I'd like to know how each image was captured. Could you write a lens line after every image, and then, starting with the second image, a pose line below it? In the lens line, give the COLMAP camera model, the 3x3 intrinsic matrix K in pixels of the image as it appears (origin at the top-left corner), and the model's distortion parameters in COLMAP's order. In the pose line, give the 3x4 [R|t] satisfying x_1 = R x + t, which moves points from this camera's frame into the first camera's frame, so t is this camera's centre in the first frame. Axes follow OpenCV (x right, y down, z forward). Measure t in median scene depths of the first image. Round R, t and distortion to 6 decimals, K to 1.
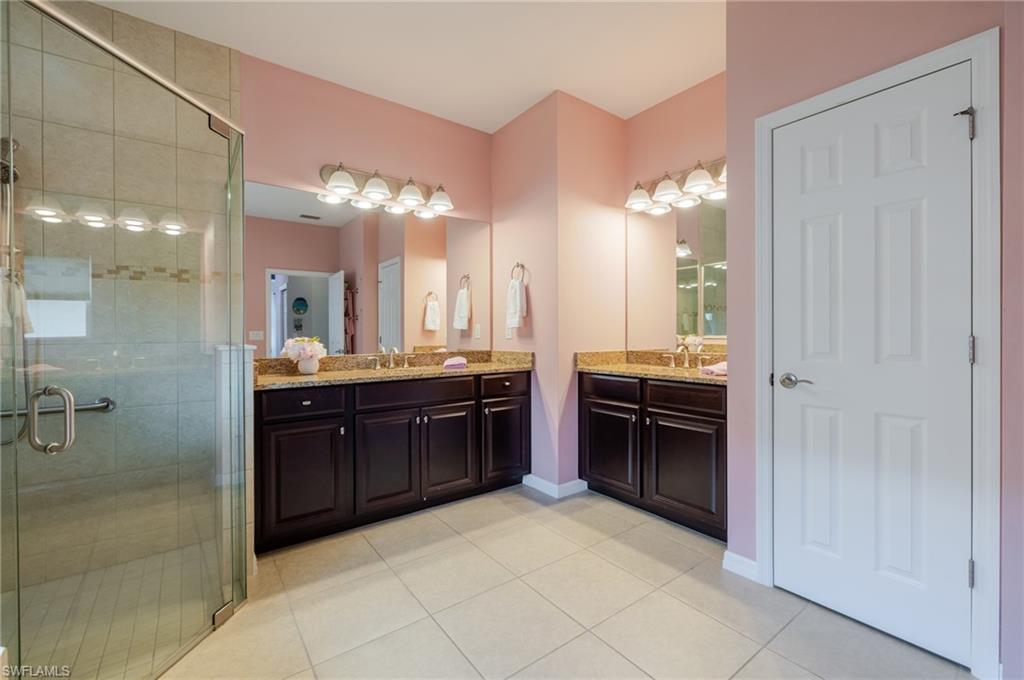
lens RADIAL K [[433.6, 0, 513.1], [0, 433.6, 336.2], [0, 0, 1]] dist [0.000239, 0.000141]
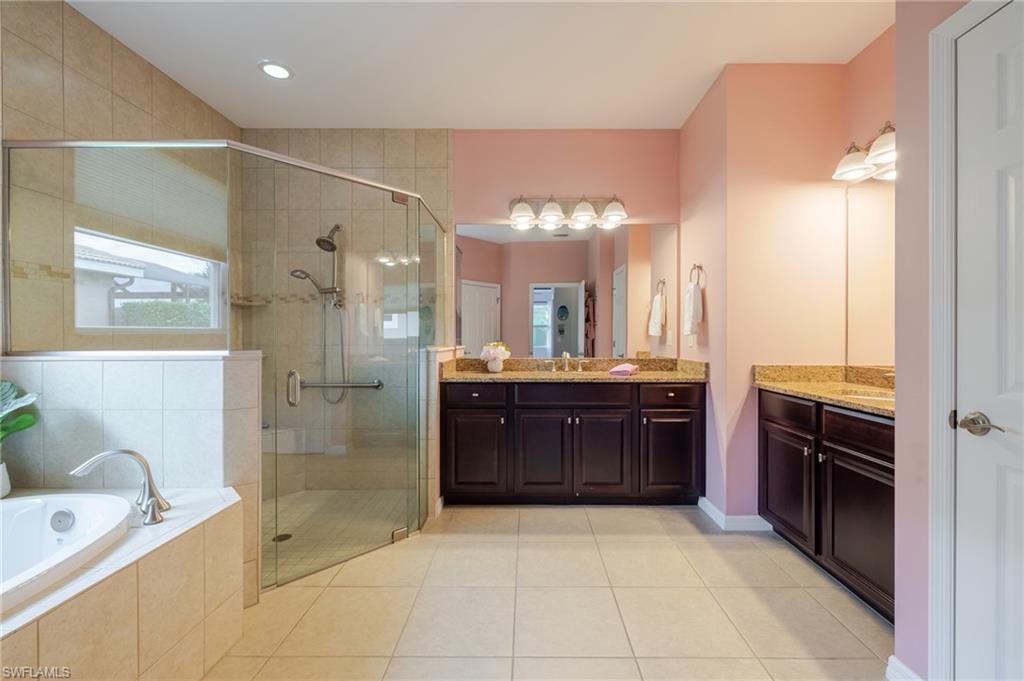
lens RADIAL K [[433.6, 0, 517.0], [0, 433.6, 338.5], [0, 0, 1]] dist [0.000239, 0.000141]
pose [[0.796687, 0.009003, -0.604325, 0.301233], [-0.009780, 0.999950, 0.002003, -0.011494], [0.604313, 0.004315, 0.796735, 0.047101]]
